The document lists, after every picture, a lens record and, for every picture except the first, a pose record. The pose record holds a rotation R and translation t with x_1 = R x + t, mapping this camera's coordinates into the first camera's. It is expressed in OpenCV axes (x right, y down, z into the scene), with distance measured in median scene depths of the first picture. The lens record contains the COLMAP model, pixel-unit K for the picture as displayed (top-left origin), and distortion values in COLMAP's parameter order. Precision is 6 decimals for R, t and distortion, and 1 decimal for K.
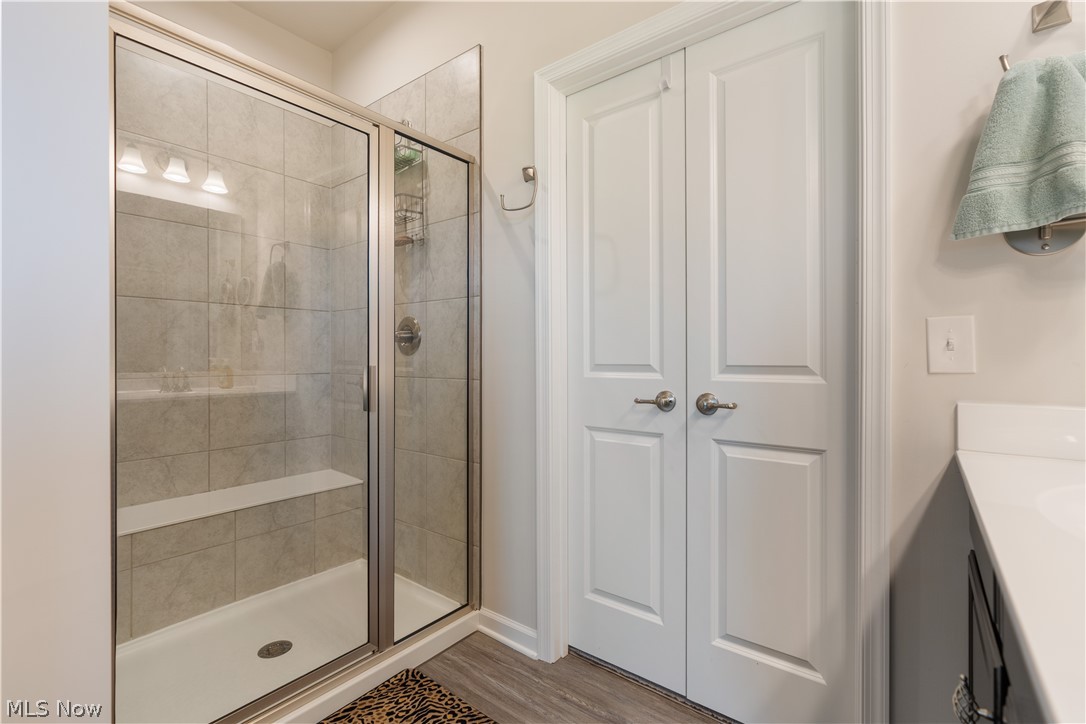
lens RADIAL K [[487.6, 0, 537.3], [0, 487.6, 357.6], [0, 0, 1]] dist [-0.002404, 0.001505]
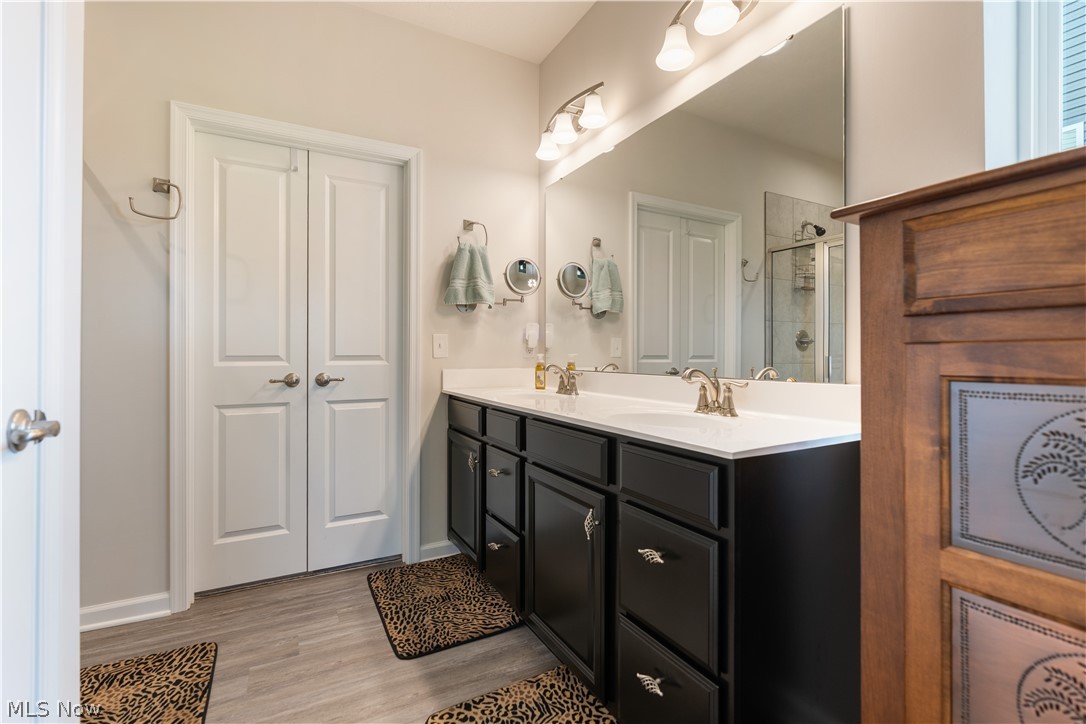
lens RADIAL K [[487.6, 0, 543.5], [0, 487.6, 356.6], [0, 0, 1]] dist [-0.002404, 0.001505]
pose [[0.394556, -0.003193, 0.918866, -0.788866], [-0.000223, 0.999994, 0.003570, 0.012466], [-0.918872, -0.001613, 0.394553, -0.283285]]
